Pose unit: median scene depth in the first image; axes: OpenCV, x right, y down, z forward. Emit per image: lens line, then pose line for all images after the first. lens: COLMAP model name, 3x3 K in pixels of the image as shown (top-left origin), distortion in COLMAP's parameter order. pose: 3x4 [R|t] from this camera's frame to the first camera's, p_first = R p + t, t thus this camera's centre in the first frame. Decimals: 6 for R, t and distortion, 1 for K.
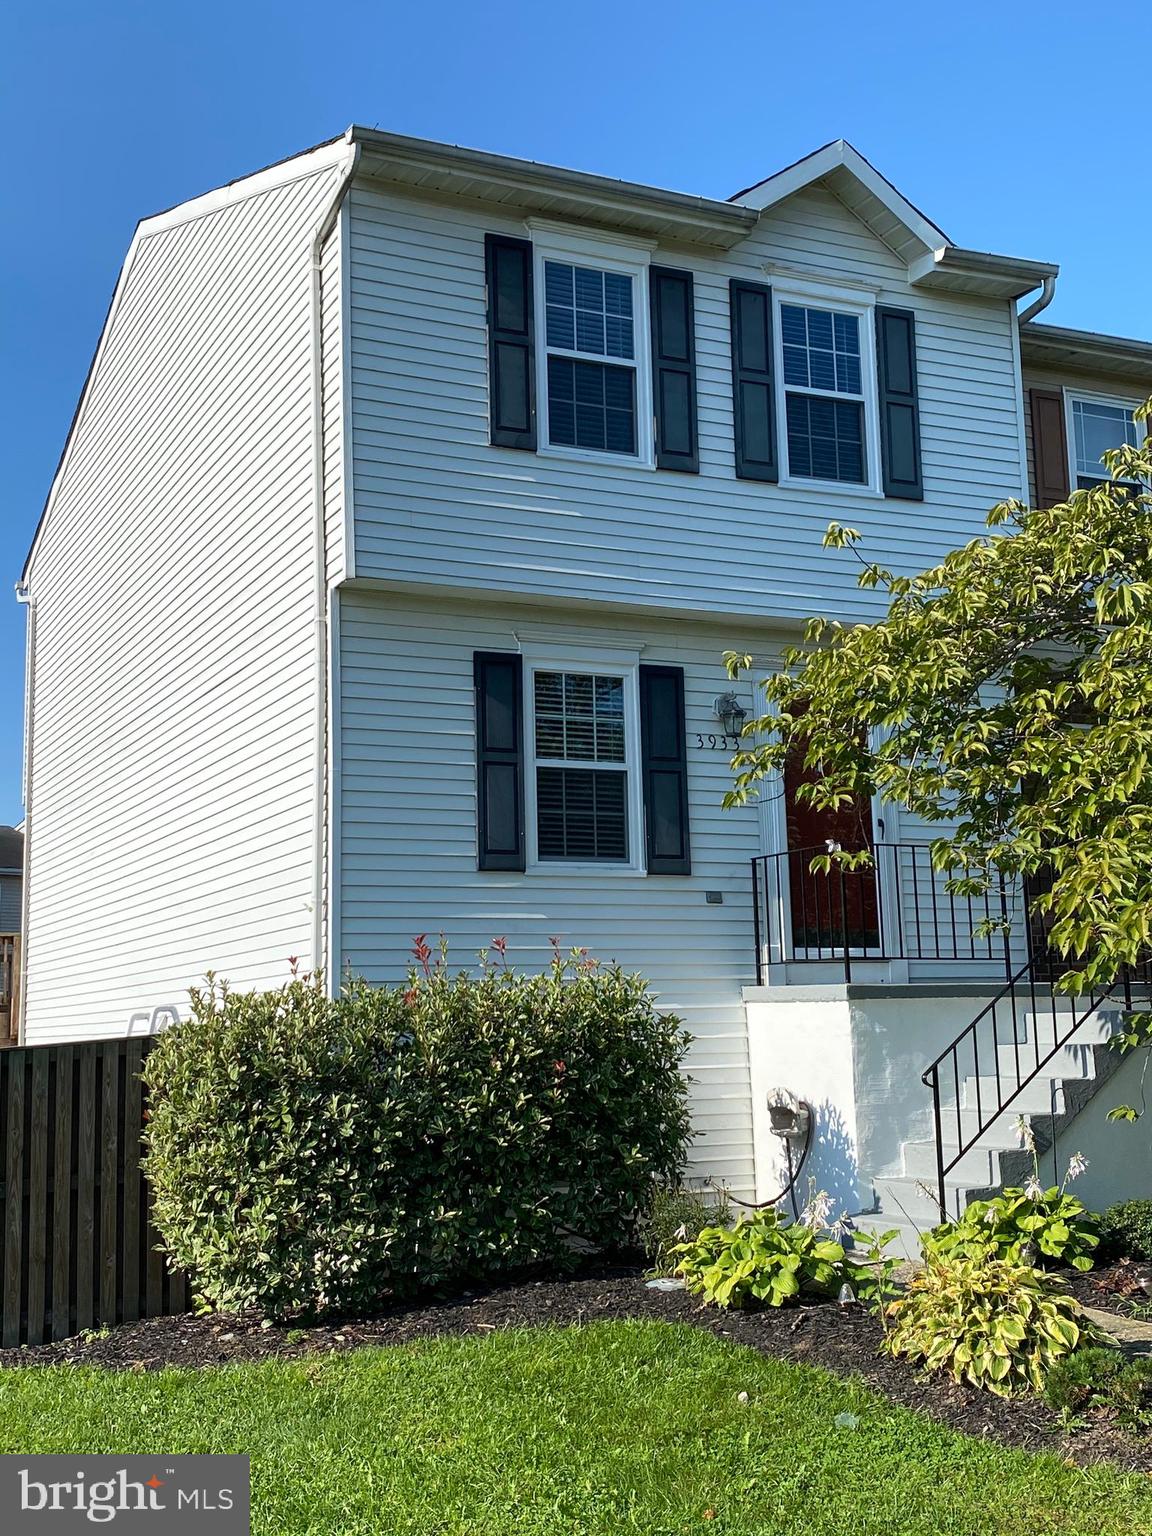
lens RADIAL K [[1849.1, 0, 530.0], [0, 1849.1, 734.5], [0, 0, 1]] dist [0.040831, 0.000000]
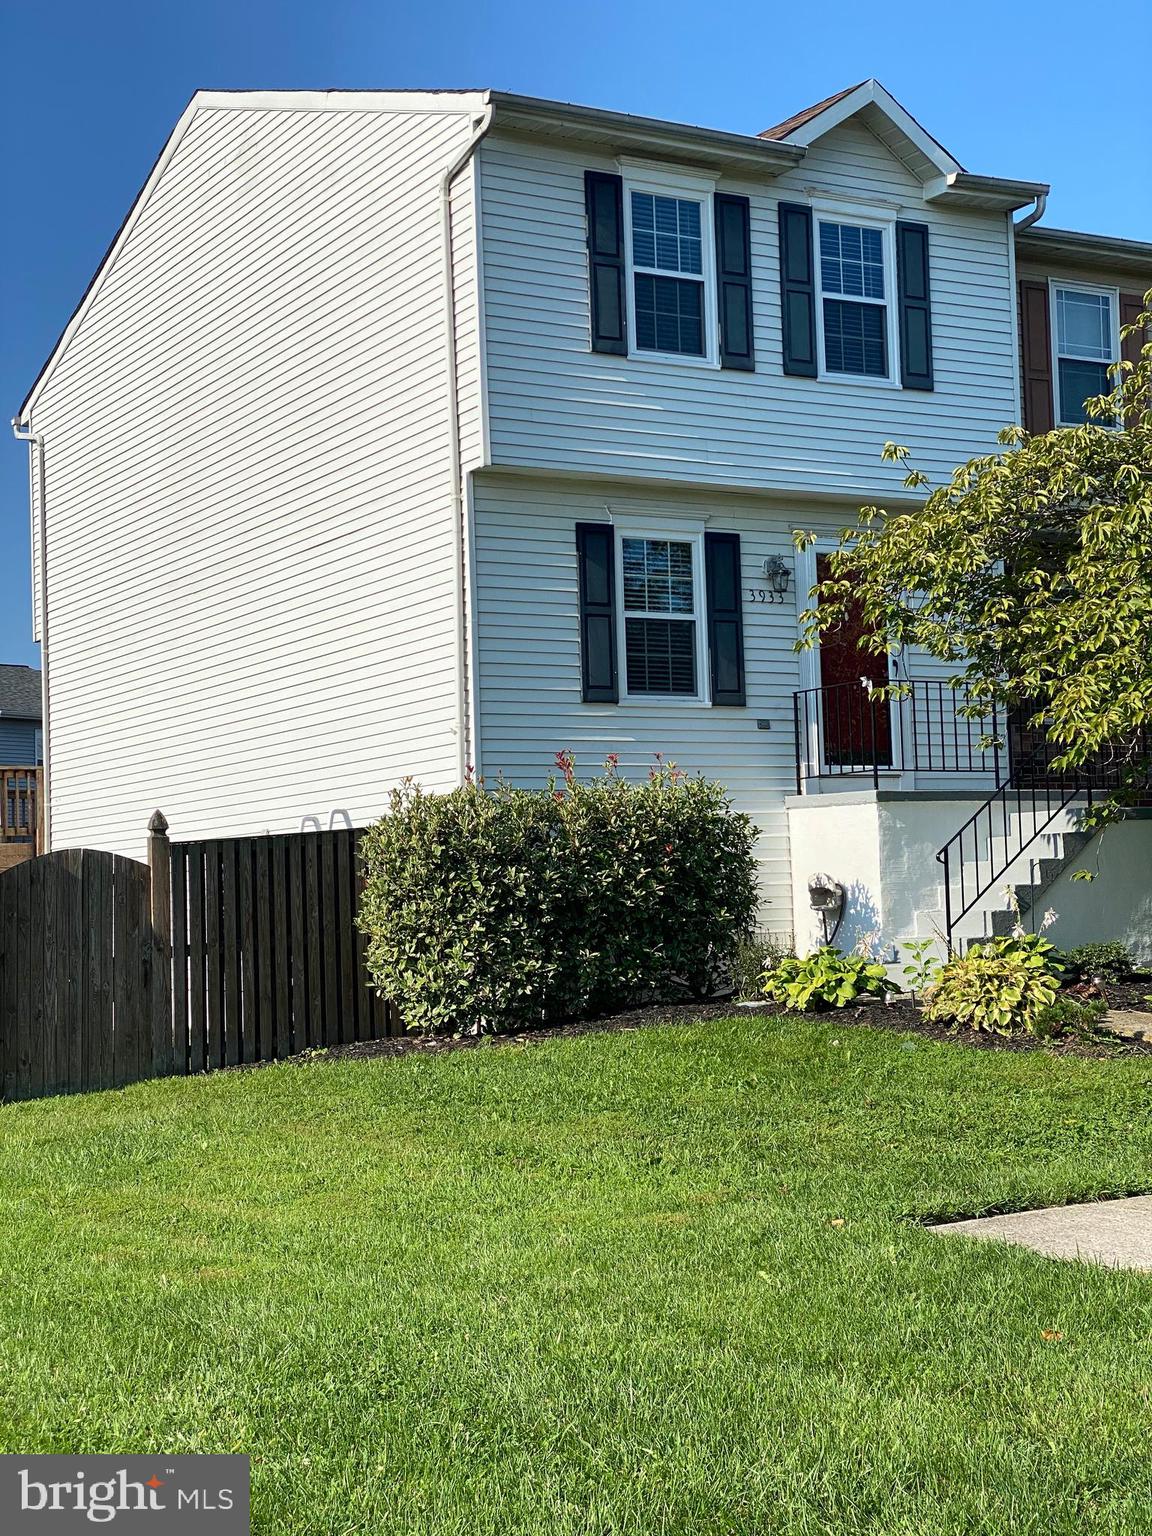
lens RADIAL K [[2281.7, 0, 579.2], [0, 2281.7, 766.3], [0, 0, 1]] dist [0.065608, 0.000000]
pose [[0.995712, -0.002722, 0.092465, -0.183968], [-0.006125, 0.995433, 0.095262, -0.030935], [-0.092302, -0.095420, 0.991149, -0.557511]]
